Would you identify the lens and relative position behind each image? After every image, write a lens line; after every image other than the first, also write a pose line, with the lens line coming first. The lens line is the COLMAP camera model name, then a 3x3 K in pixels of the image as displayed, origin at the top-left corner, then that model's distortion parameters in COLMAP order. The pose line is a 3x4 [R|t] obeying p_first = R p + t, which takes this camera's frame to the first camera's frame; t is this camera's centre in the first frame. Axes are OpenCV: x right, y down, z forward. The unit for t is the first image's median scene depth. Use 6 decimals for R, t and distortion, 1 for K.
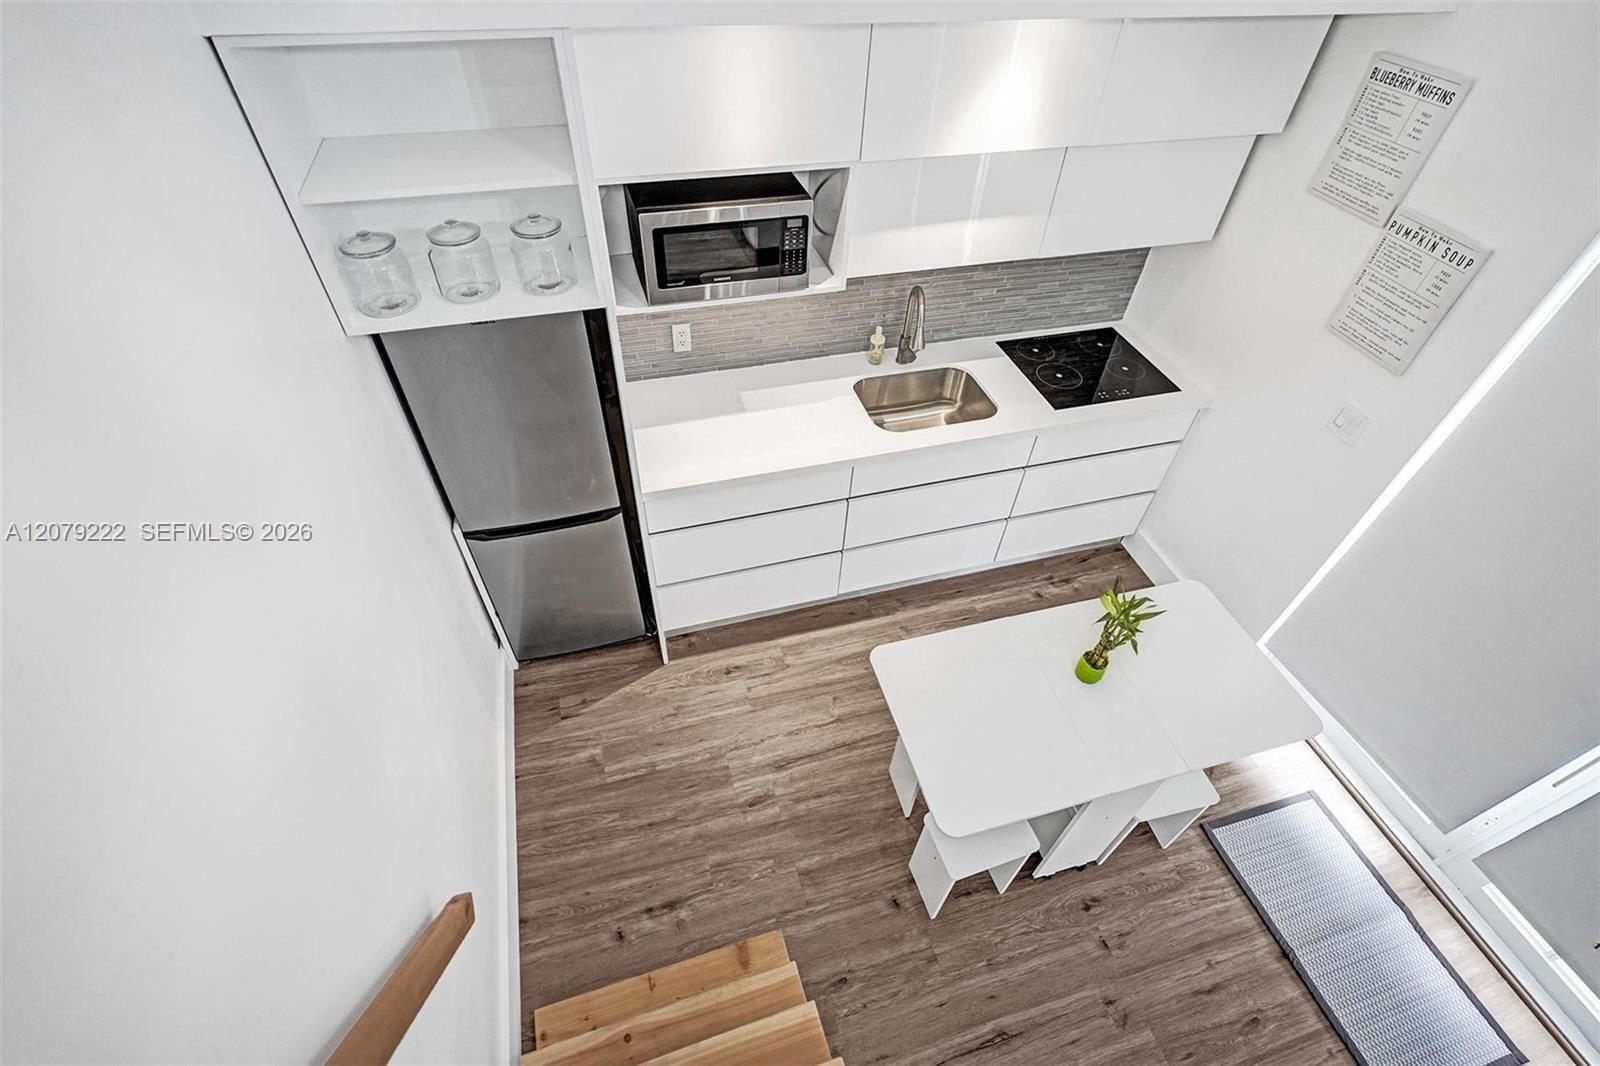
lens RADIAL K [[730.5, 0, 805.6], [0, 730.5, 529.3], [0, 0, 1]] dist [-0.003147, 0.000609]
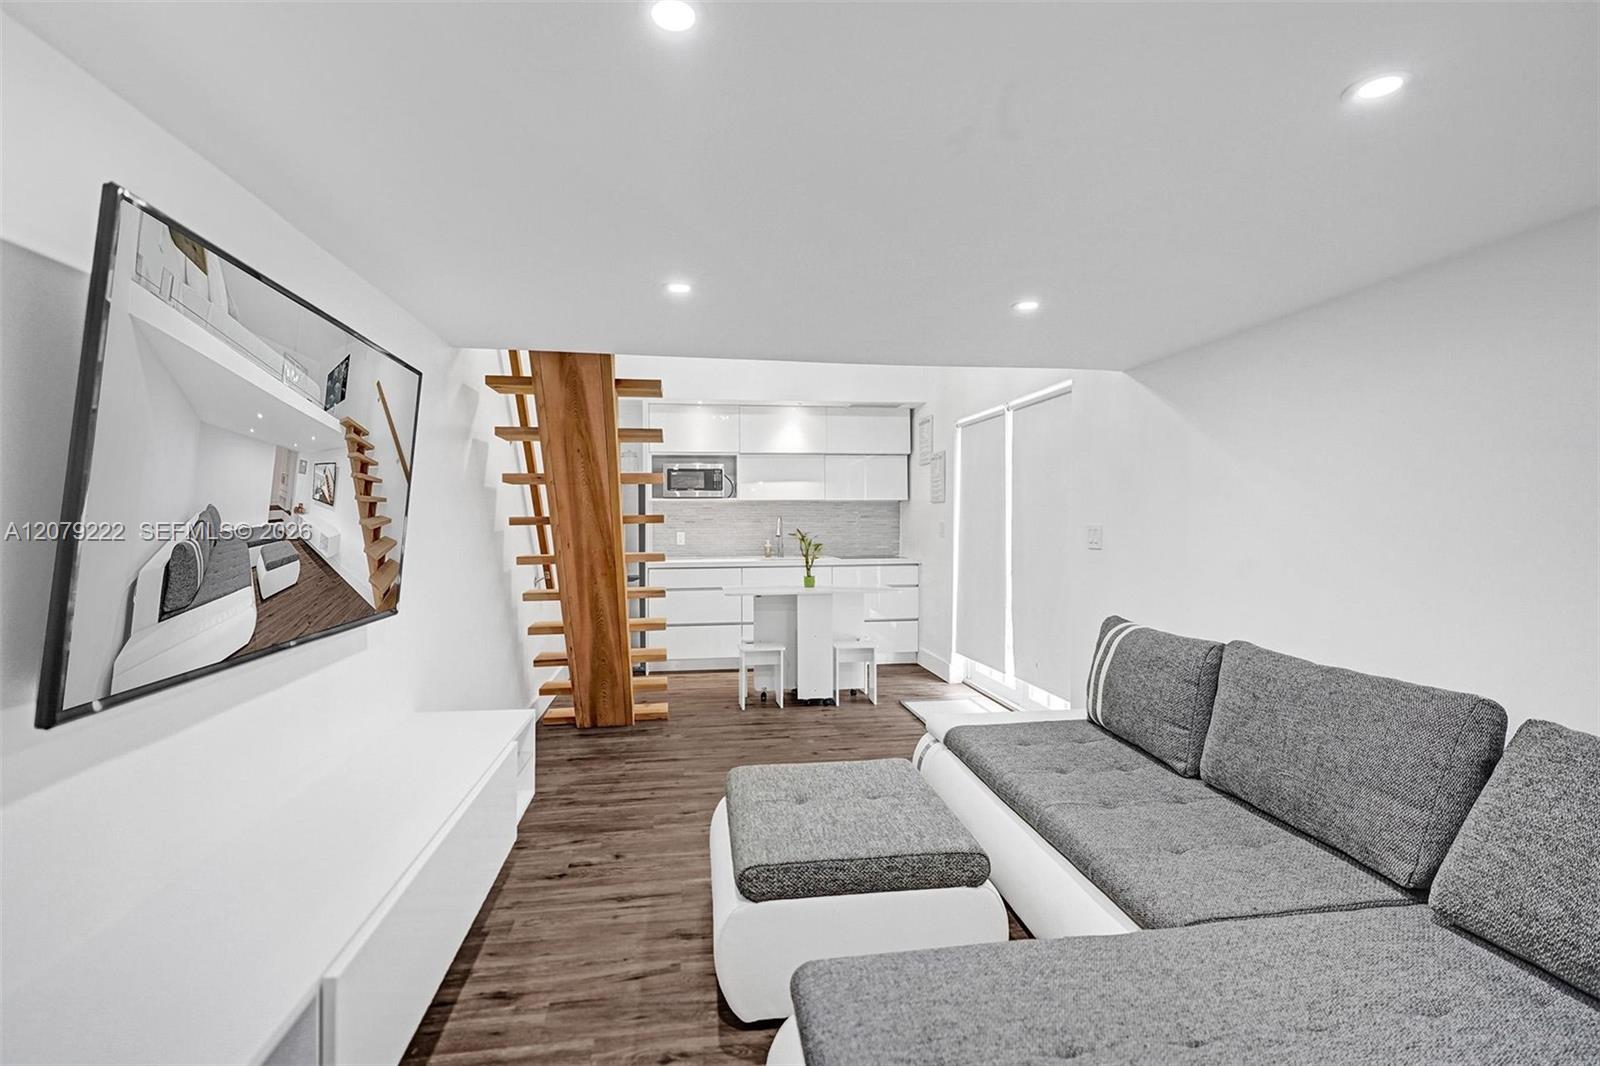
lens RADIAL K [[746.4, 0, 801.8], [0, 746.4, 526.8], [0, 0, 1]] dist [-0.000683, 0.000718]
pose [[0.989354, -0.045574, -0.138207, 0.567329], [-0.066502, 0.703156, -0.707918, 1.431391], [0.129444, 0.709573, 0.692640, -0.662571]]
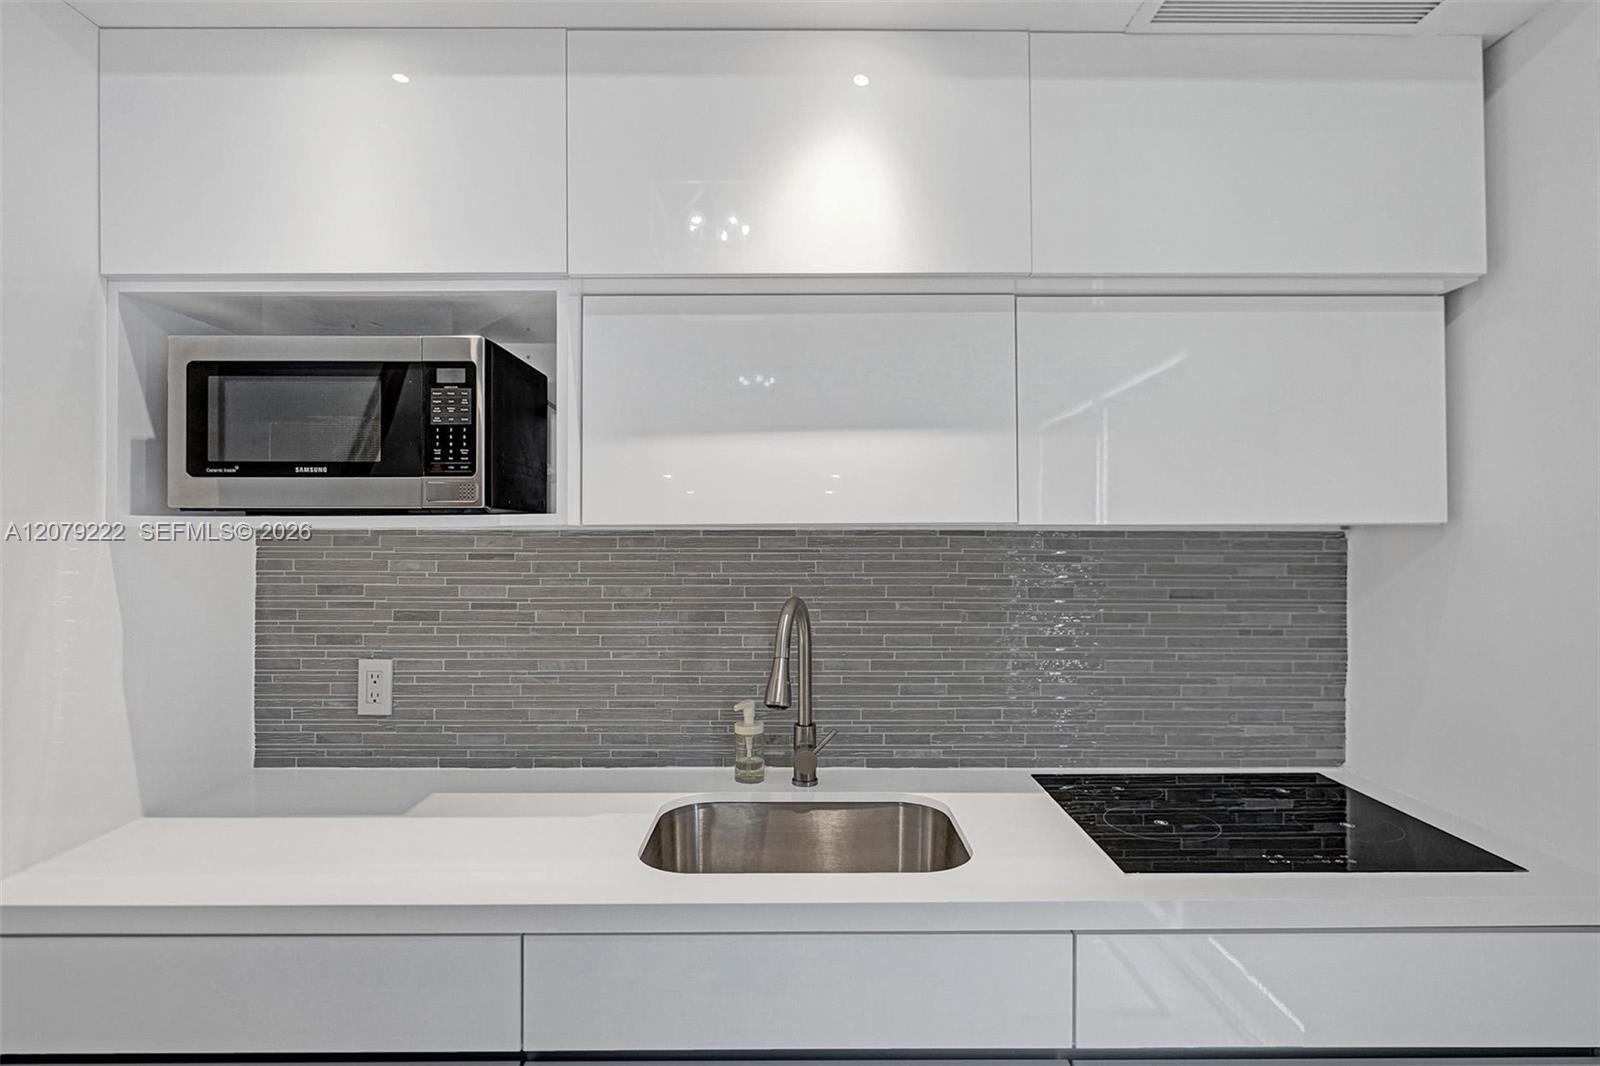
lens RADIAL K [[859.1, 0, 809.6], [0, 859.1, 531.7], [0, 0, 1]] dist [-0.001817, -0.000512]
pose [[0.958661, -0.044908, -0.280984, 0.337136], [-0.172158, 0.694694, -0.698399, 0.051529], [0.226562, 0.717902, 0.658245, 0.582921]]
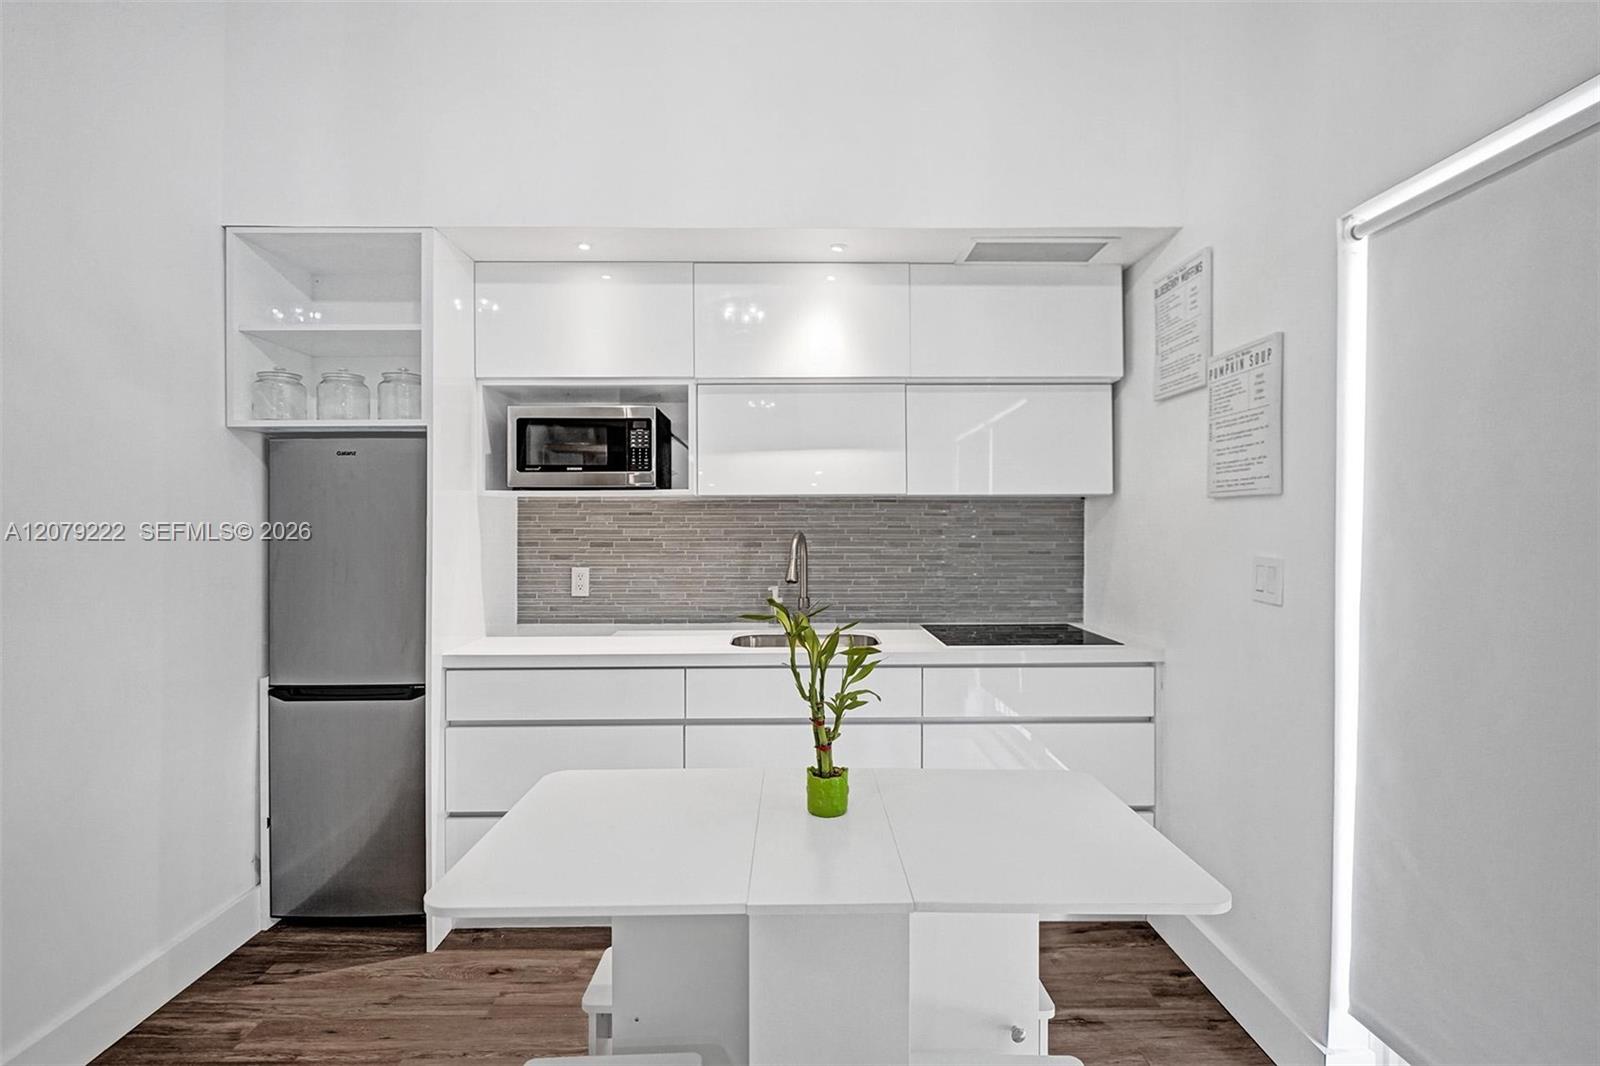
lens RADIAL K [[746.4, 0, 801.8], [0, 746.4, 526.8], [0, 0, 1]] dist [-0.000683, 0.000718]
pose [[0.961166, -0.045209, -0.272242, 0.445641], [-0.164241, 0.699058, -0.695948, 0.389762], [0.221776, 0.713635, 0.664485, 0.307684]]
